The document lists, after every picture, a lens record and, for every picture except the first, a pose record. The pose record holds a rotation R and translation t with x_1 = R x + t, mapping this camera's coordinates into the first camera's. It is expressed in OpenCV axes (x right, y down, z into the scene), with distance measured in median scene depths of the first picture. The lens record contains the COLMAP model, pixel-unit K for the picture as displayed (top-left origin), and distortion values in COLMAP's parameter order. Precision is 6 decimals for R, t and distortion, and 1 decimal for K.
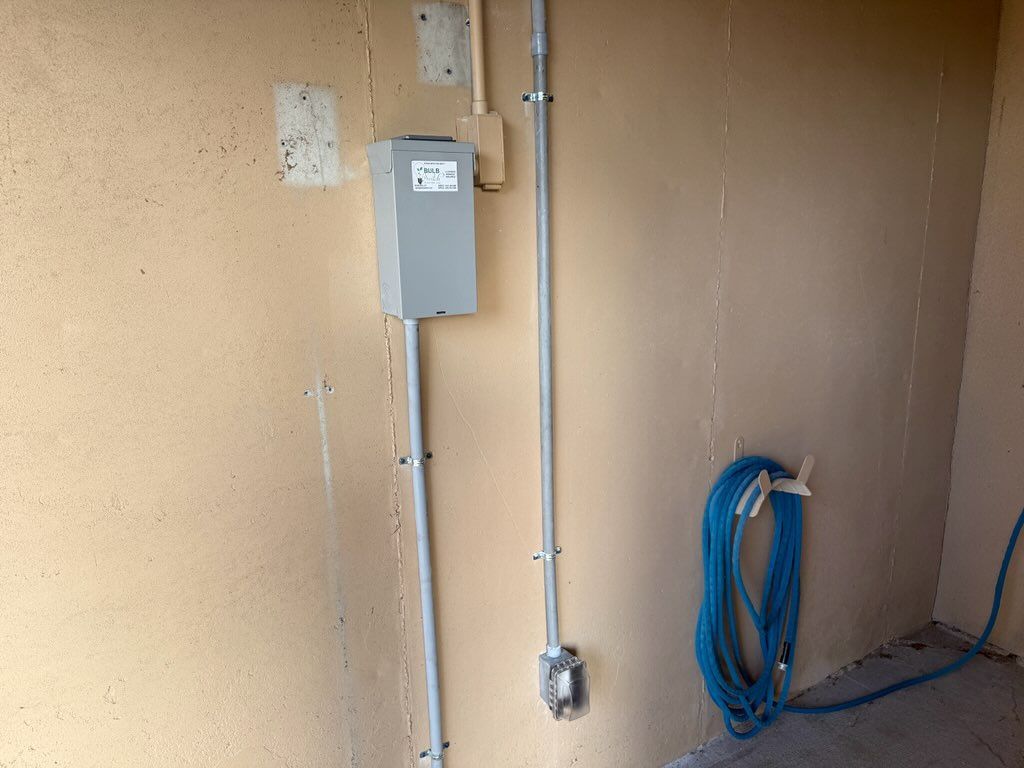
lens RADIAL K [[734.3, 0, 515.5], [0, 734.3, 350.0], [0, 0, 1]] dist [0.023760, 0.002360]
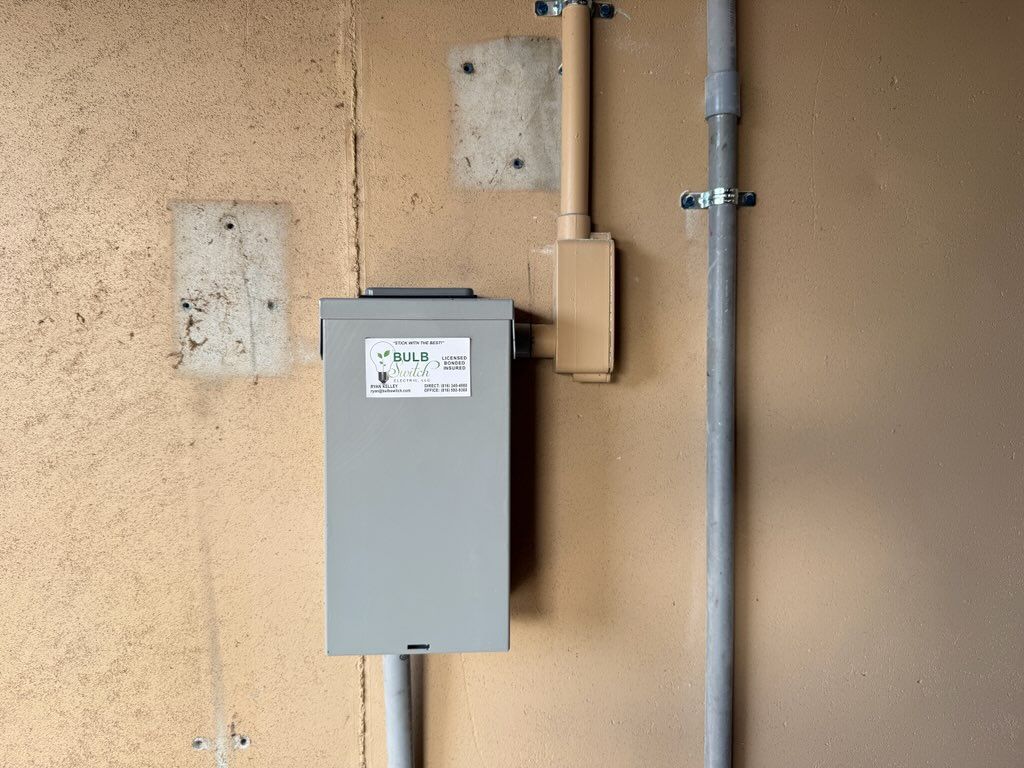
lens RADIAL K [[778.6, 0, 512.0], [0, 778.6, 384.0], [0, 0, 1]] dist [0.110409, -0.128170]
pose [[0.879292, 0.051079, -0.473536, 0.194415], [-0.103682, 0.990917, -0.085635, -0.184404], [0.464861, 0.124395, 0.876601, 0.561400]]
